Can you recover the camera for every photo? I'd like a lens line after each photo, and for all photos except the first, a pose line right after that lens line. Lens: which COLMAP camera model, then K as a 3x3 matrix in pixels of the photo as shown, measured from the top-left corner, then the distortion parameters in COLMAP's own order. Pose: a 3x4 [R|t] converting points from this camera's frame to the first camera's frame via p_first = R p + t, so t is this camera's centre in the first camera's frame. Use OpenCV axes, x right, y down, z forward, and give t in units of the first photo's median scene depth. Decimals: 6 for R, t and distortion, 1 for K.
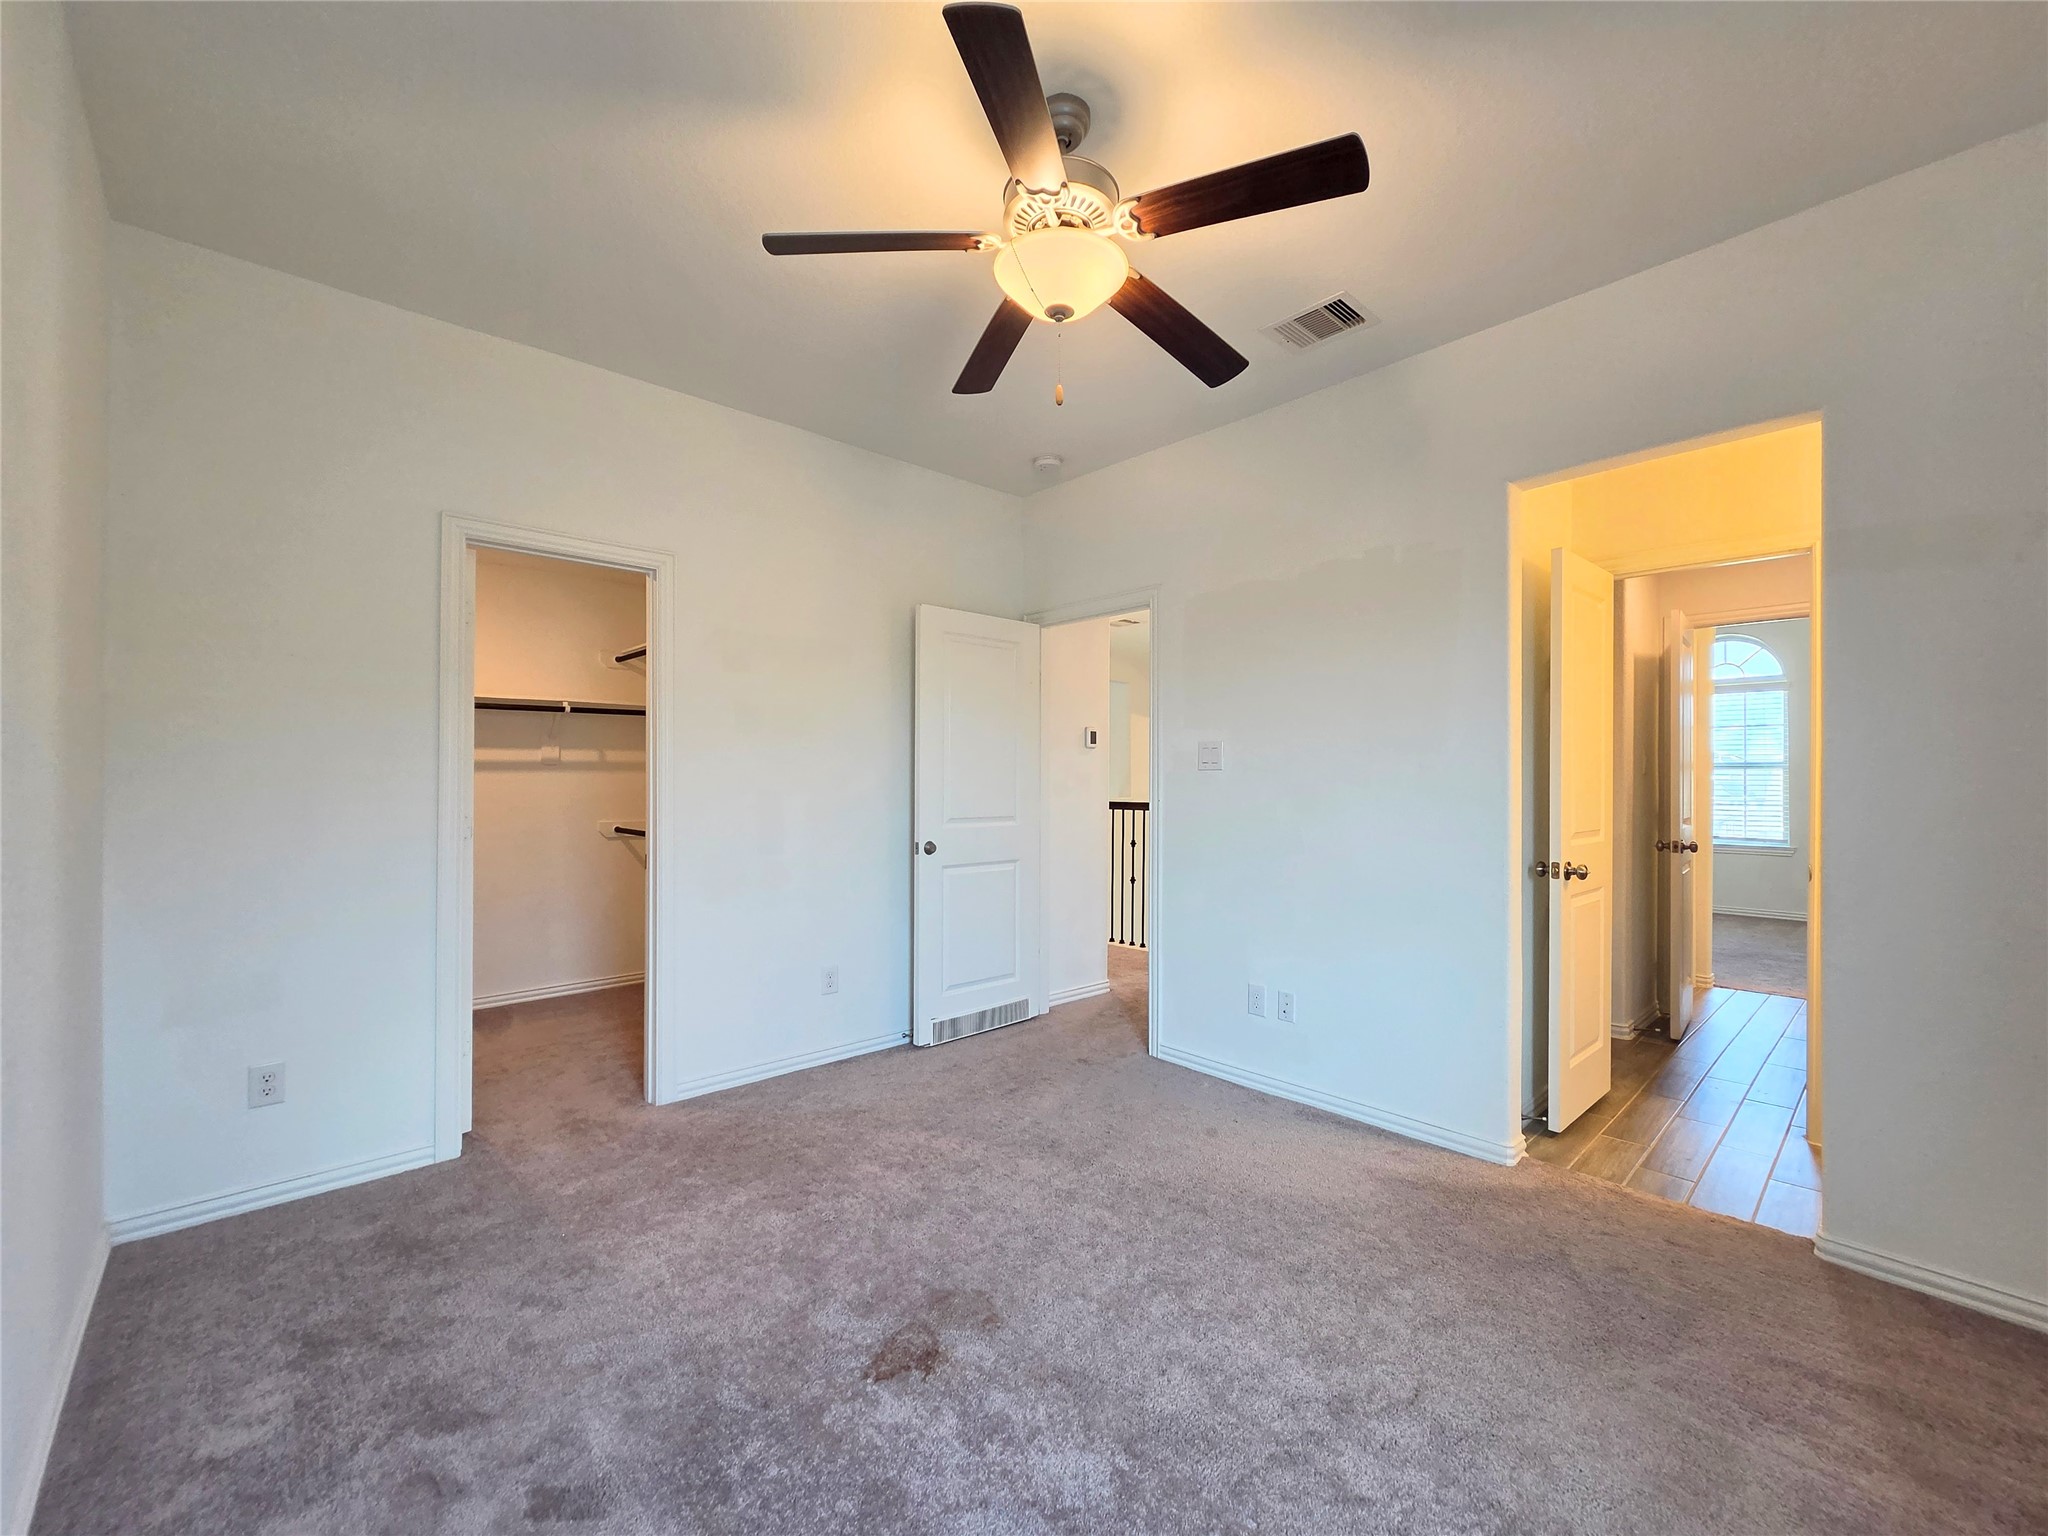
lens RADIAL K [[826.5, 0, 1024.0], [0, 826.5, 768.0], [0, 0, 1]] dist [-0.002489, -0.000291]
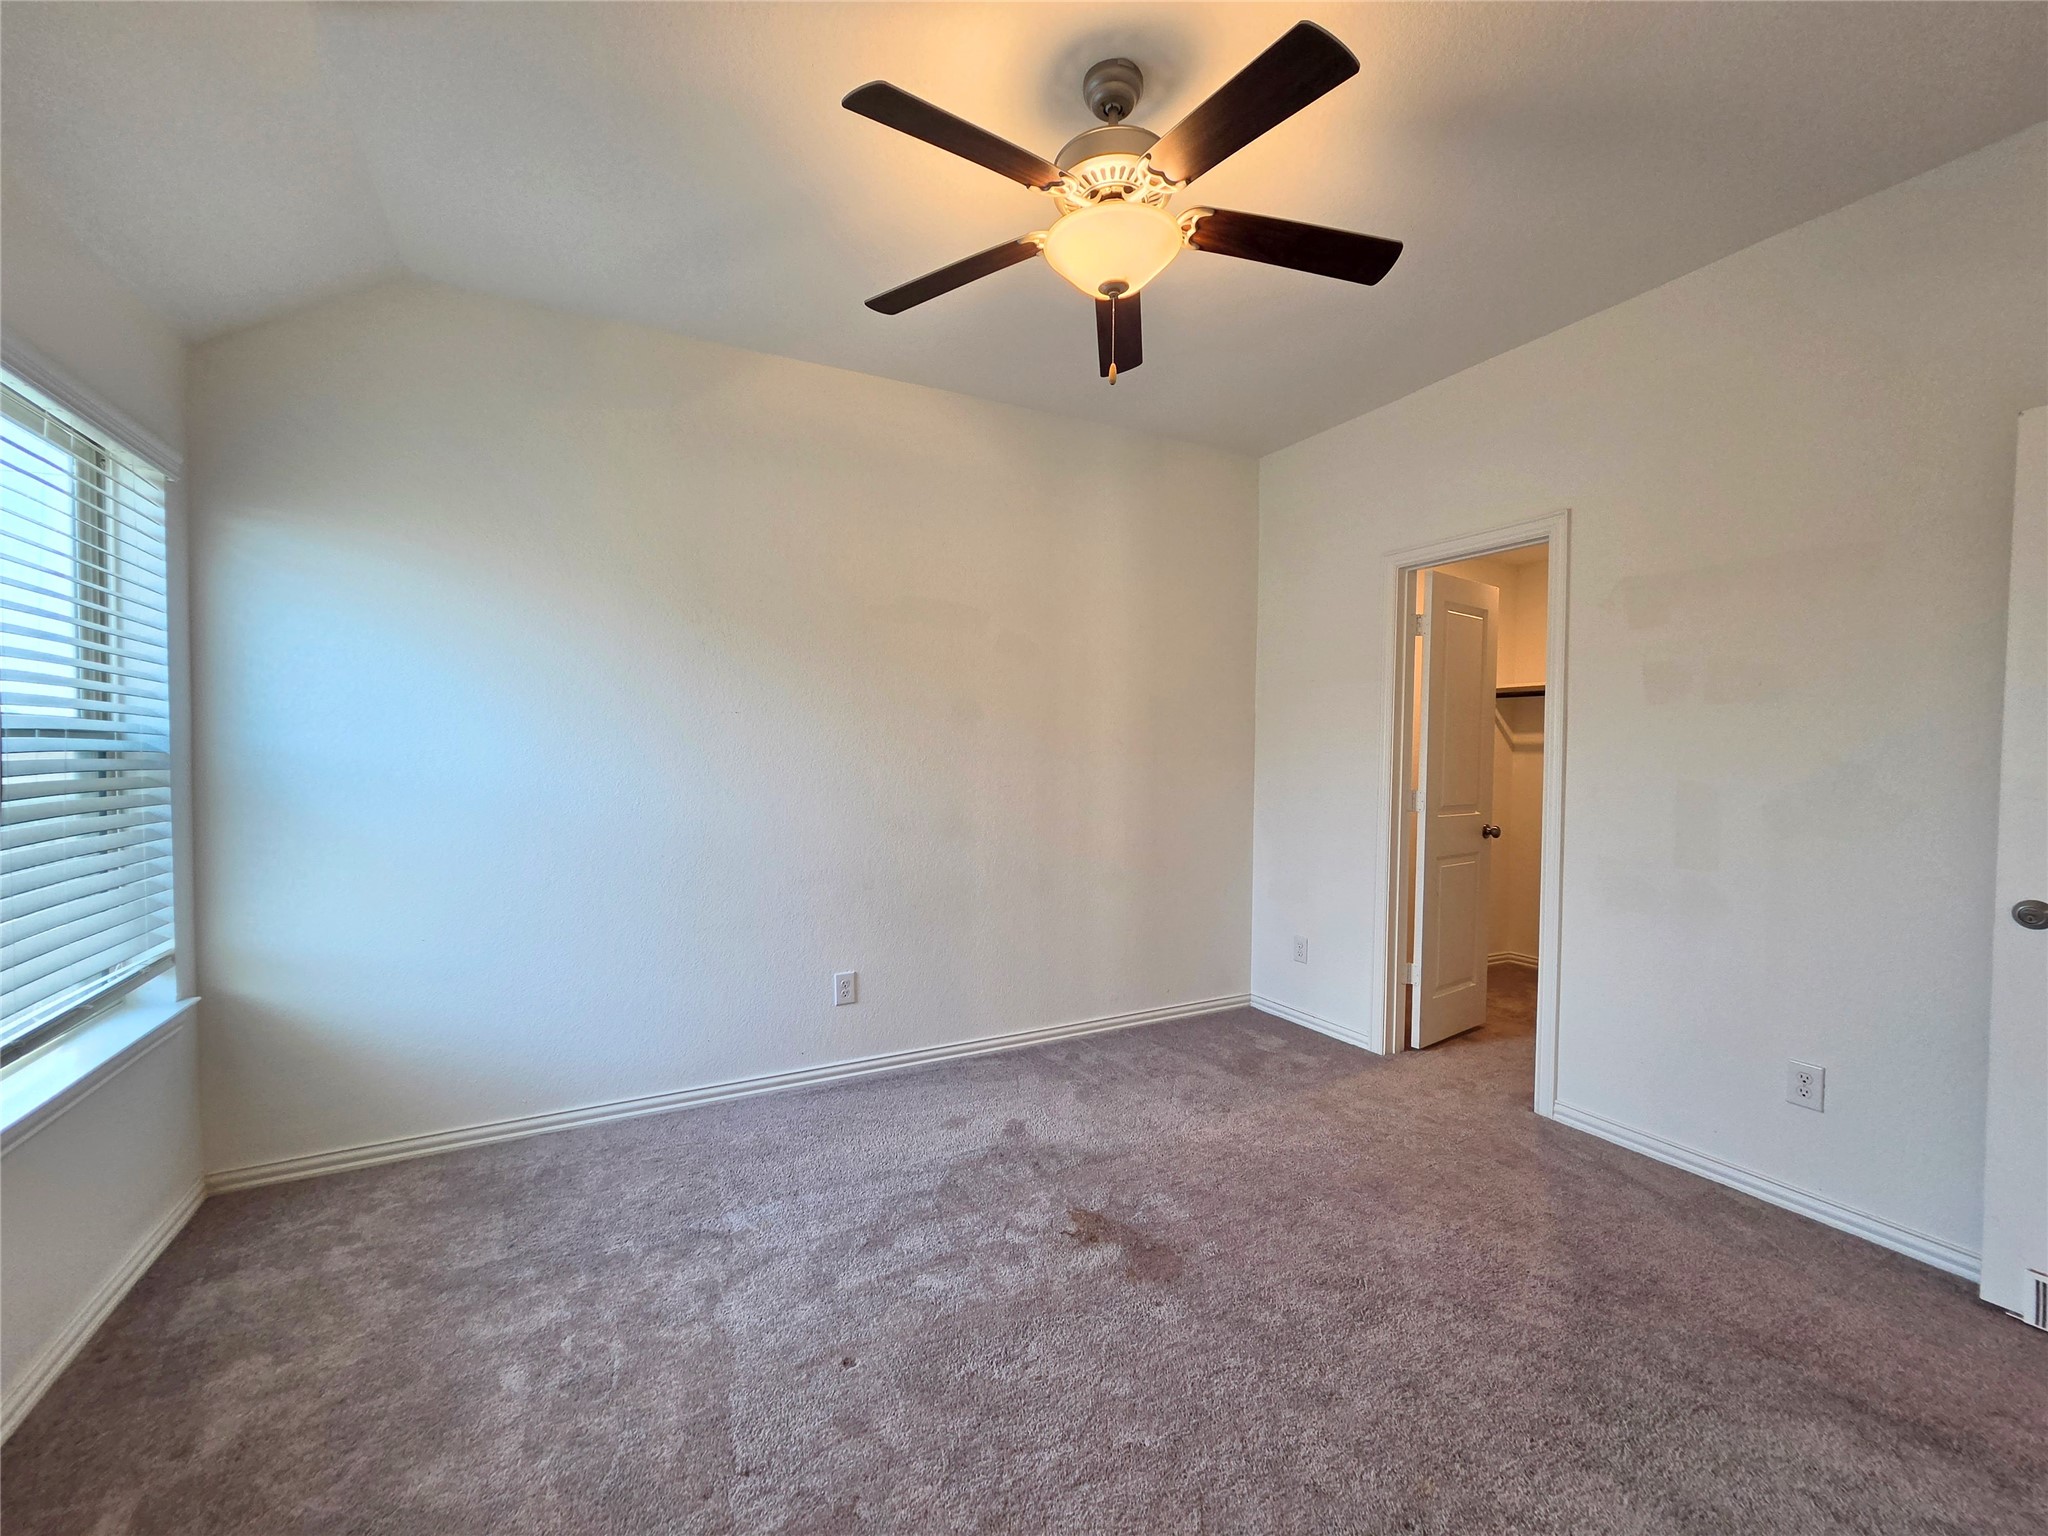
lens RADIAL K [[826.5, 0, 1024.0], [0, 826.5, 768.0], [0, 0, 1]] dist [-0.002489, -0.000291]
pose [[-0.238112, 0.027443, -0.970850, 0.519279], [0.010639, 0.999614, 0.025647, -0.011959], [0.971179, -0.004222, -0.238312, 0.571418]]
